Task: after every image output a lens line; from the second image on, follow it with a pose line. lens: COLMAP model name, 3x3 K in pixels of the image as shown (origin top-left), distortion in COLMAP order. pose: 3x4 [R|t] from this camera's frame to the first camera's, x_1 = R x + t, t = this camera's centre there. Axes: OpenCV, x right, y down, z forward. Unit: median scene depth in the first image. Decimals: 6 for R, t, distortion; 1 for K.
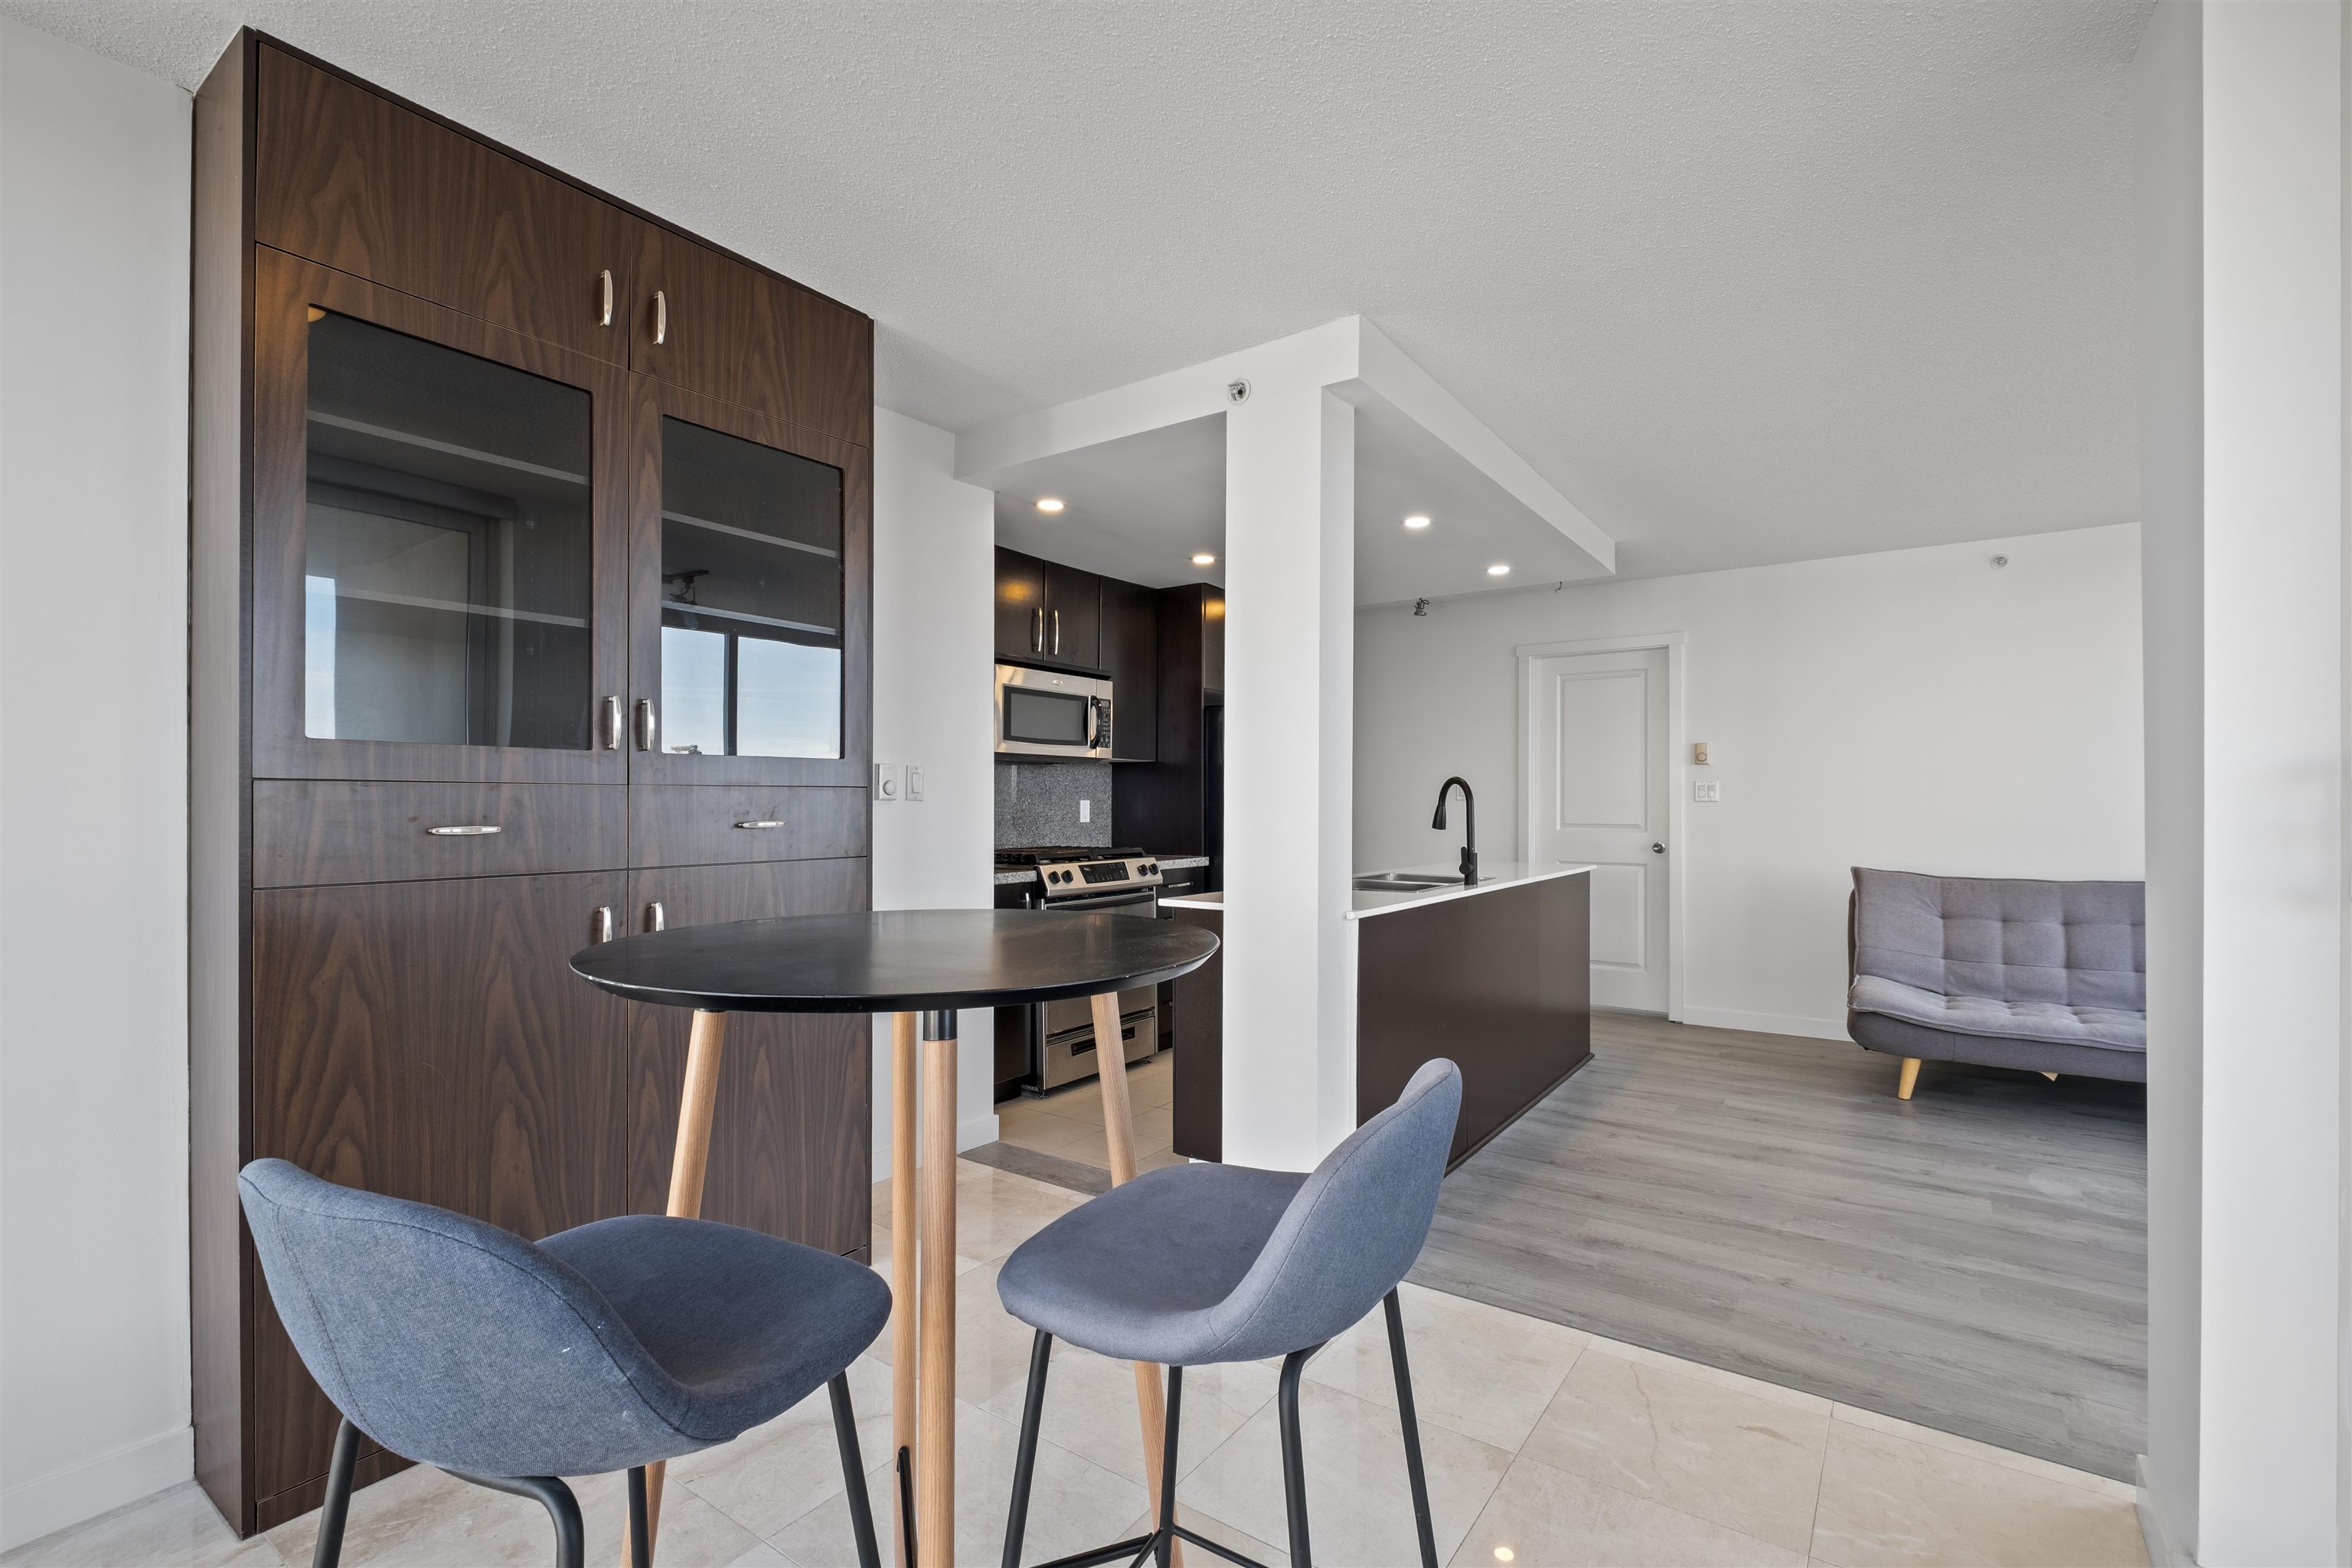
lens RADIAL K [[1042.2, 0, 1193.0], [0, 1042.2, 790.6], [0, 0, 1]] dist [0.000185, -0.000229]
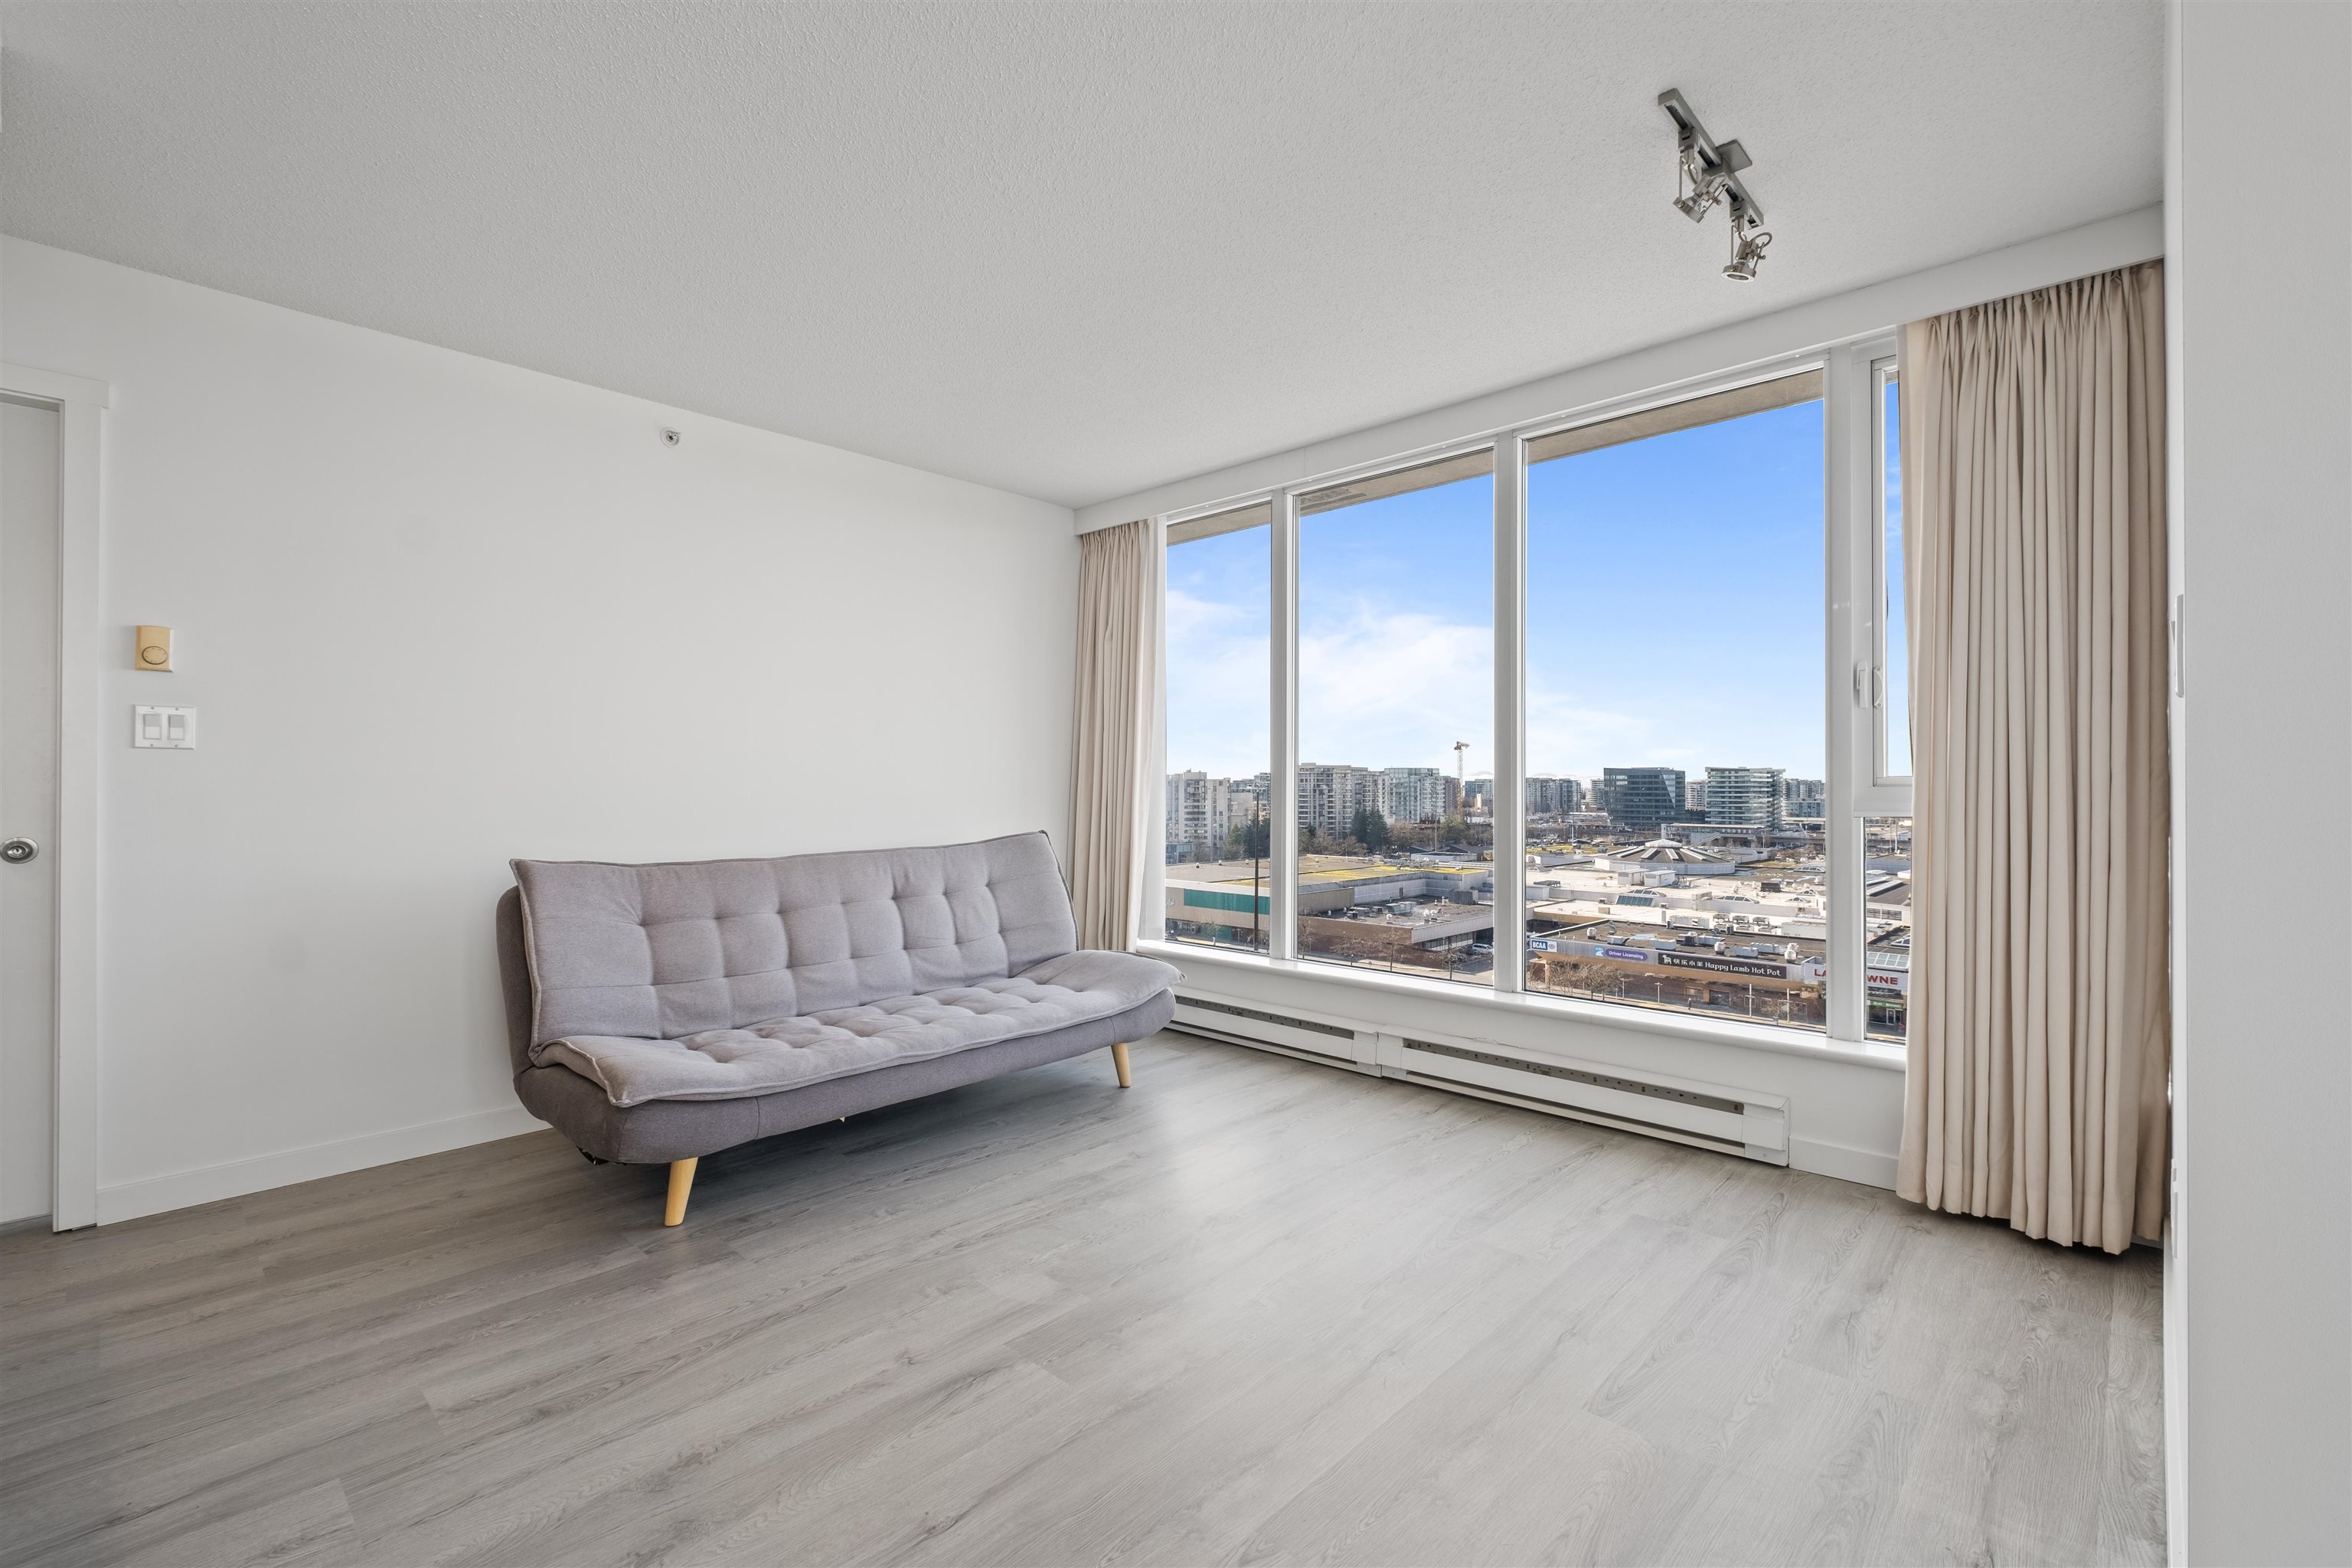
lens RADIAL K [[1020.7, 0, 1194.8], [0, 1020.7, 776.4], [0, 0, 1]] dist [-0.000696, -0.000617]
pose [[0.131867, 0.010988, 0.991207, 0.135045], [-0.012855, 0.999873, -0.009374, 0.034400], [-0.991184, -0.011506, 0.131991, 0.723337]]
